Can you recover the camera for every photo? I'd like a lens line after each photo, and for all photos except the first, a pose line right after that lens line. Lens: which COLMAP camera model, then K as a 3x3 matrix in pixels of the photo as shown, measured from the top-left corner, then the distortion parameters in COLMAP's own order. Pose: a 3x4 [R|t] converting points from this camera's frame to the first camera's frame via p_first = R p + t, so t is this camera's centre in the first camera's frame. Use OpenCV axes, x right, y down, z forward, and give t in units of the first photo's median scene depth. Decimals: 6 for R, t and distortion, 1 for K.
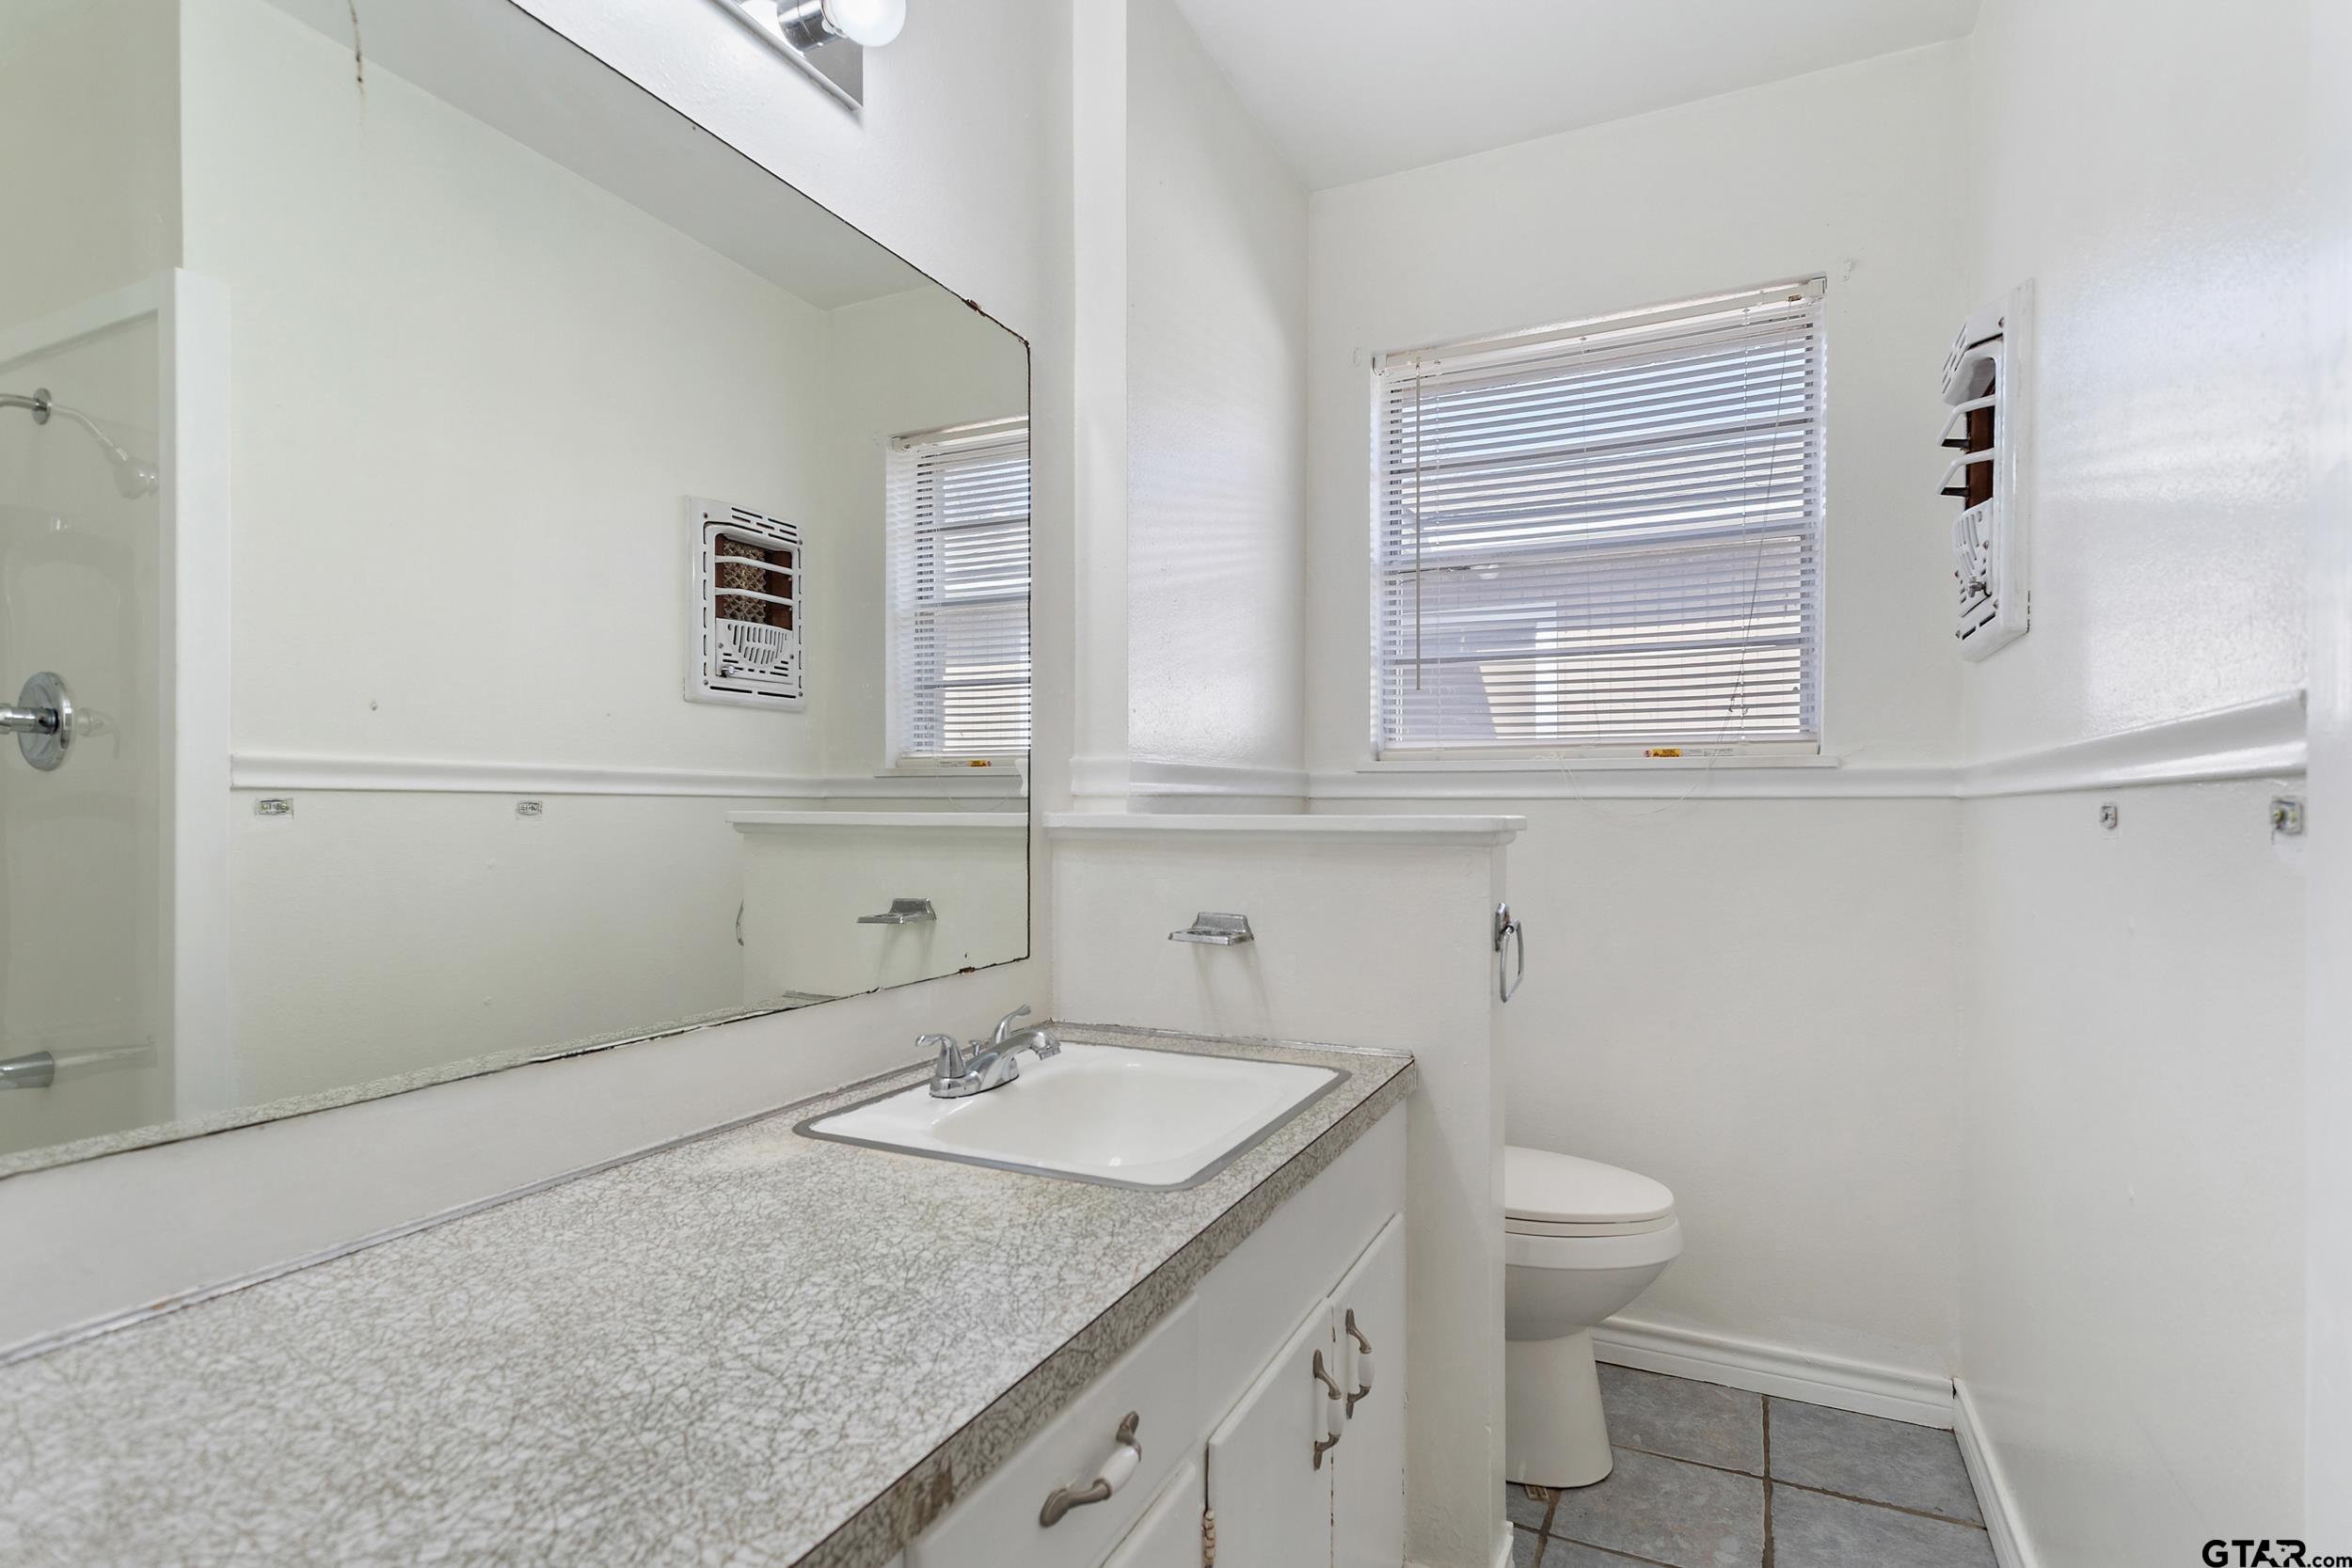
lens RADIAL K [[1161.1, 0, 1175.1], [0, 1161.1, 815.1], [0, 0, 1]] dist [-0.001315, -0.000786]
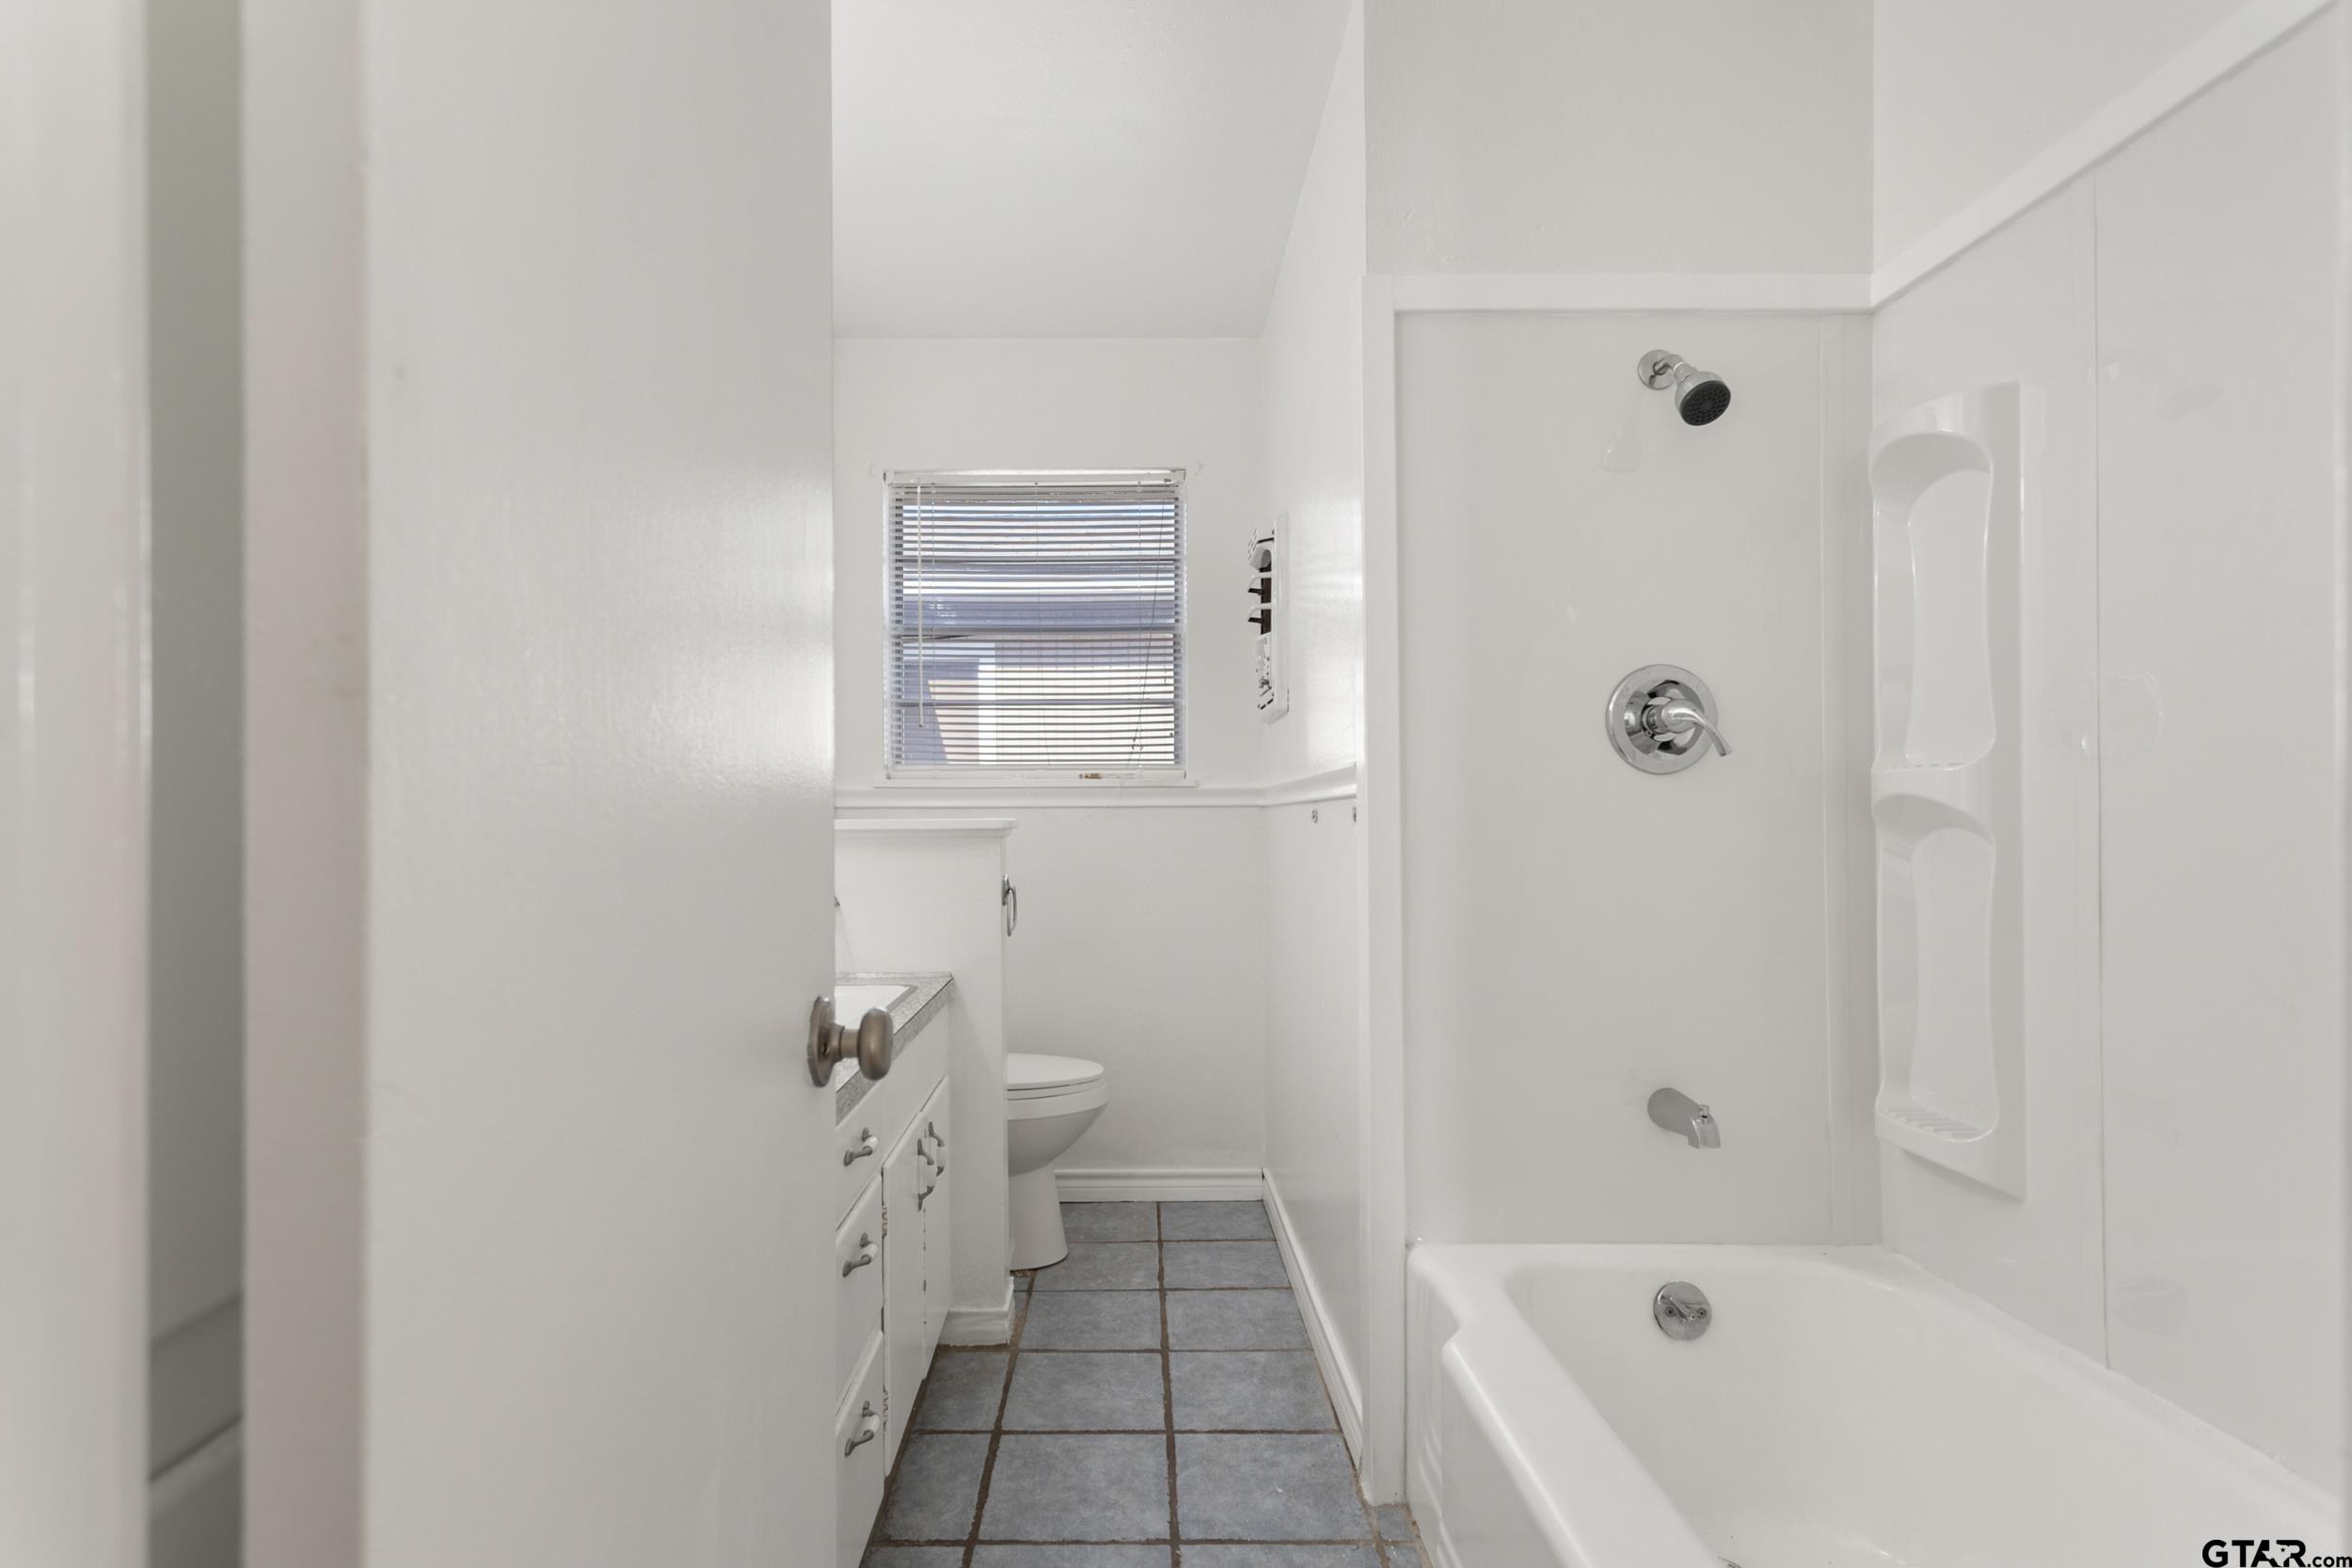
lens RADIAL K [[1161.1, 0, 1175.1], [0, 1161.1, 815.1], [0, 0, 1]] dist [-0.001315, -0.000786]
pose [[0.882495, -0.006840, 0.470272, -0.208576], [0.009841, 0.999944, -0.003923, 0.002936], [-0.470219, 0.008090, 0.882513, -0.405579]]
